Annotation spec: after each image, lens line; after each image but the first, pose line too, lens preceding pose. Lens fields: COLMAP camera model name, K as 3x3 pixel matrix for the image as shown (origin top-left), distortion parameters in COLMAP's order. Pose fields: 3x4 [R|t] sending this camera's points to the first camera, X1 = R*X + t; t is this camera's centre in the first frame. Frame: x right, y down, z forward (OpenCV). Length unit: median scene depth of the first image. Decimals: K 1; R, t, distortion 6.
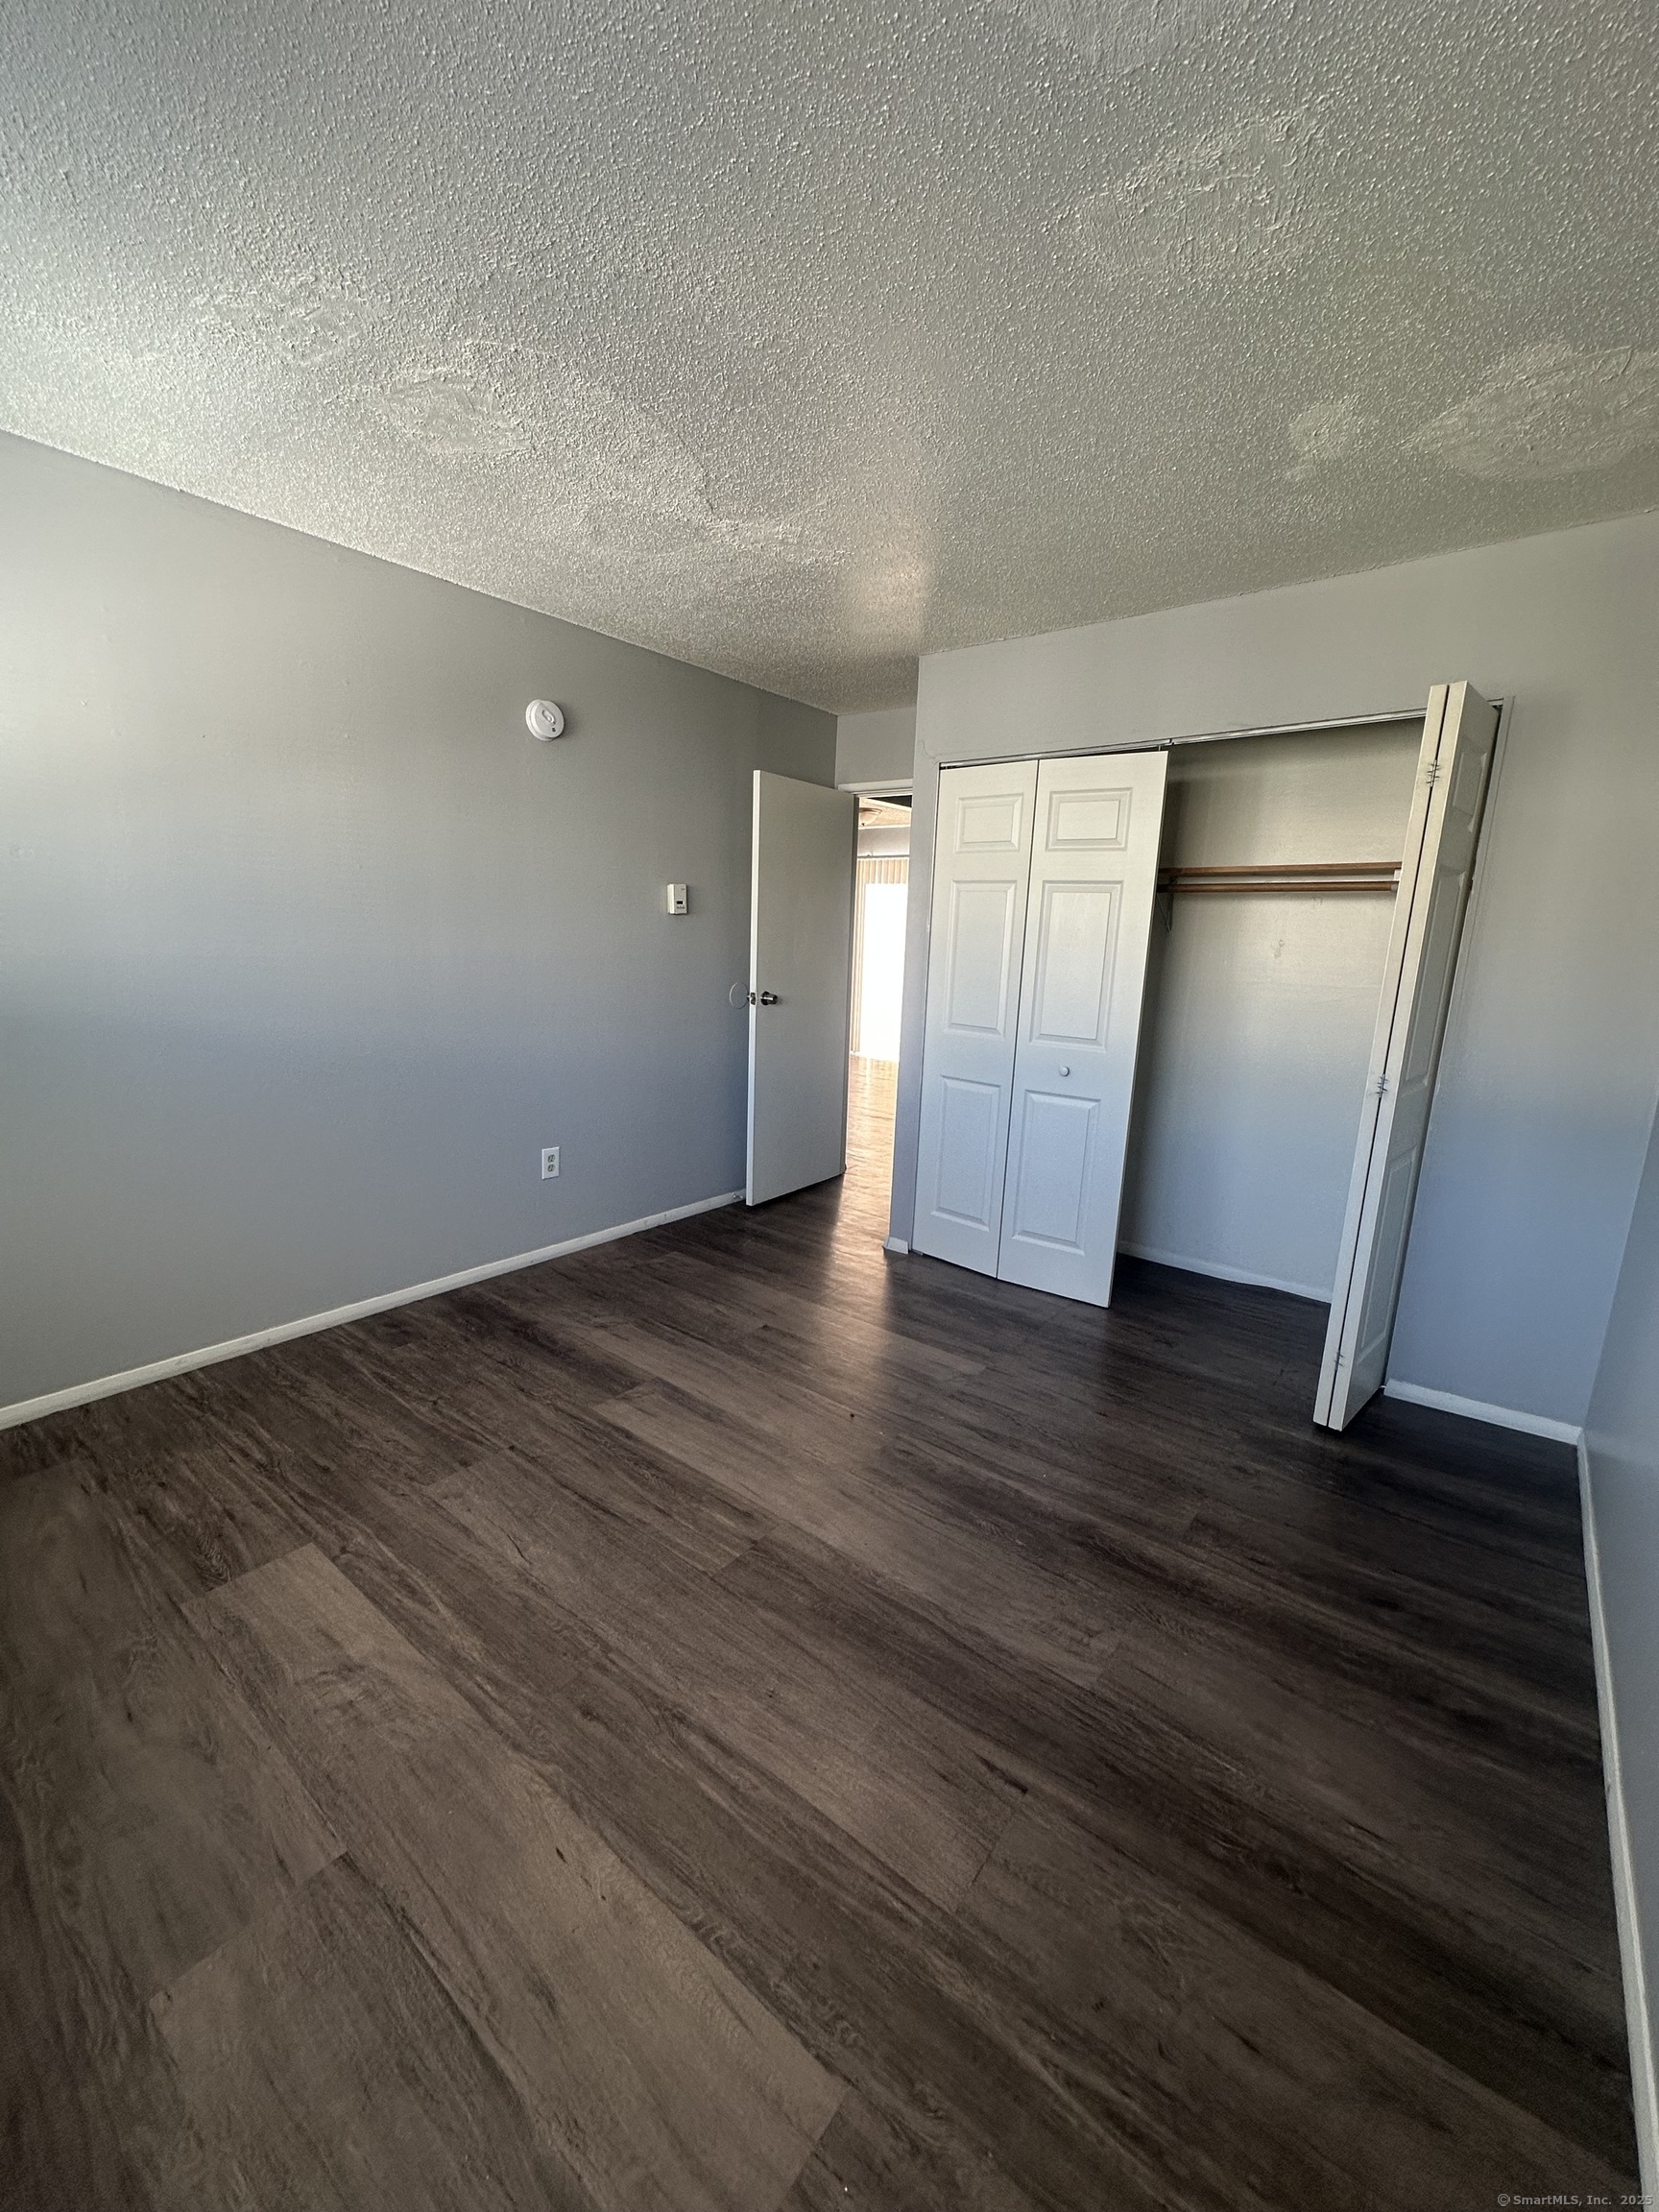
lens RADIAL K [[891.0, 0, 829.5], [0, 891.0, 1106.0], [0, 0, 1]] dist [0.000271, -0.000343]
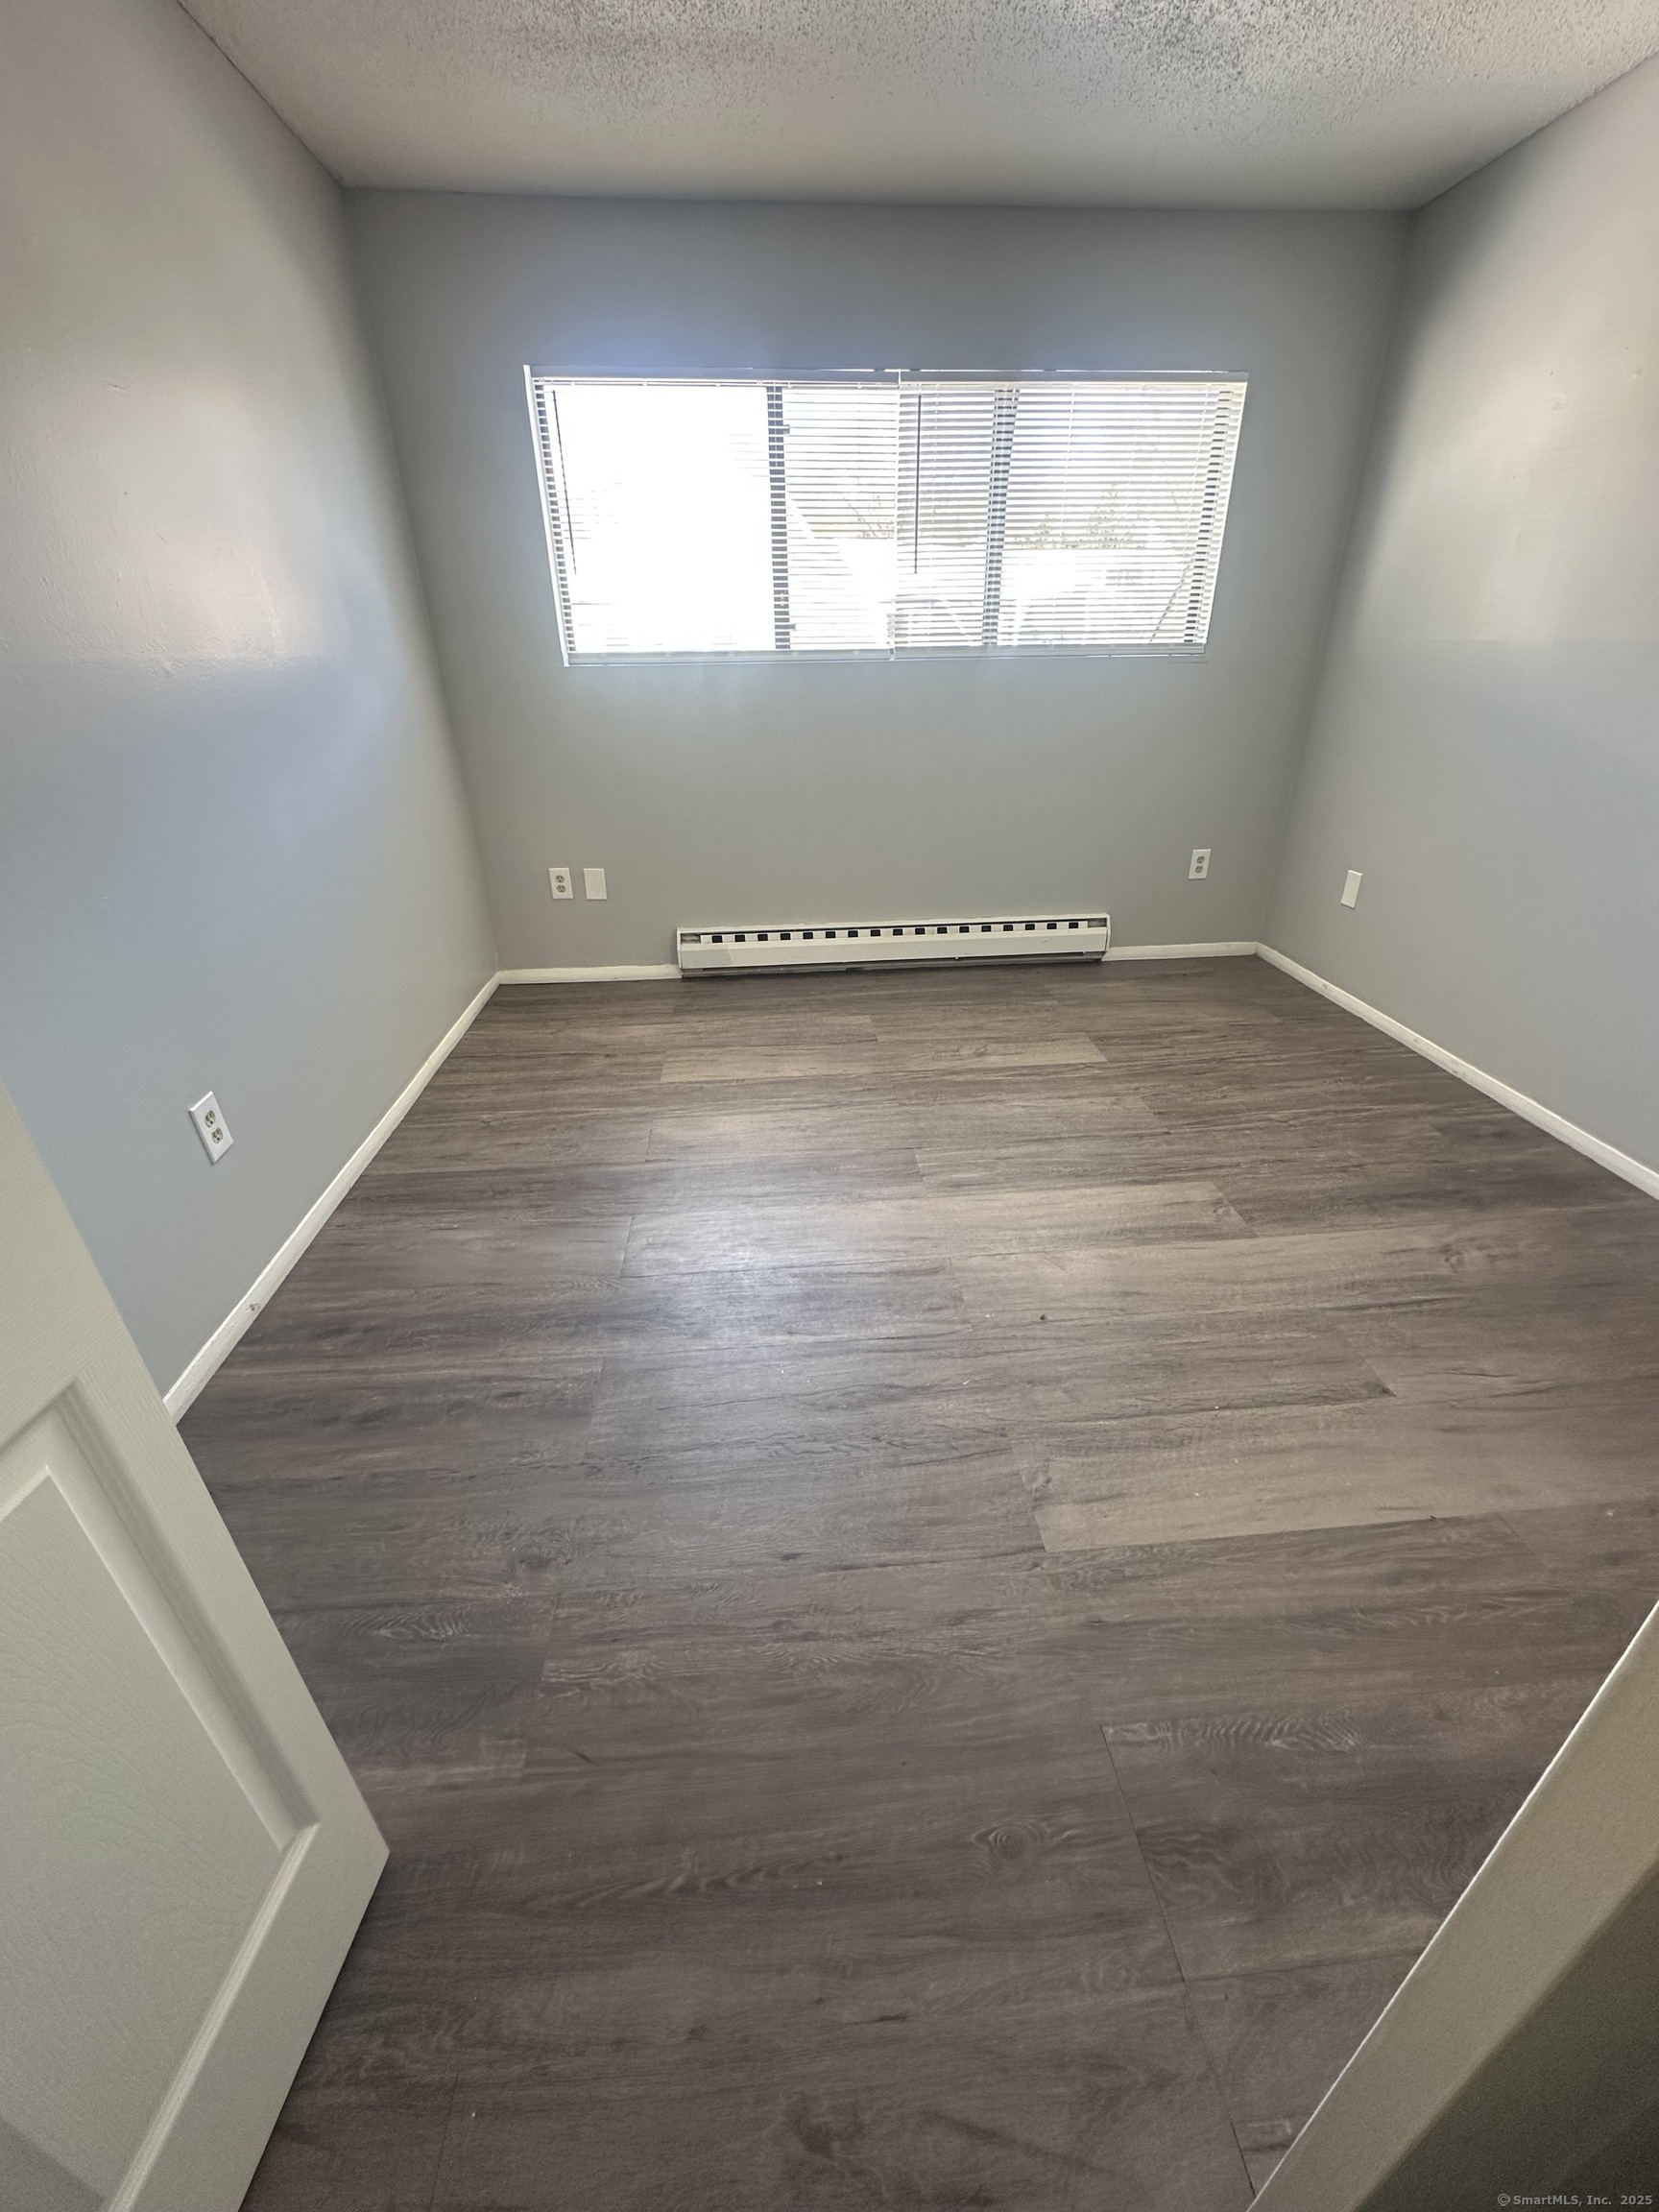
lens RADIAL K [[891.0, 0, 829.5], [0, 891.0, 1106.0], [0, 0, 1]] dist [0.000271, -0.000343]
pose [[-0.736557, 0.289176, -0.611442, 0.704873], [-0.145362, 0.815197, 0.560646, -0.224002], [0.660571, 0.501828, -0.558404, 1.550904]]
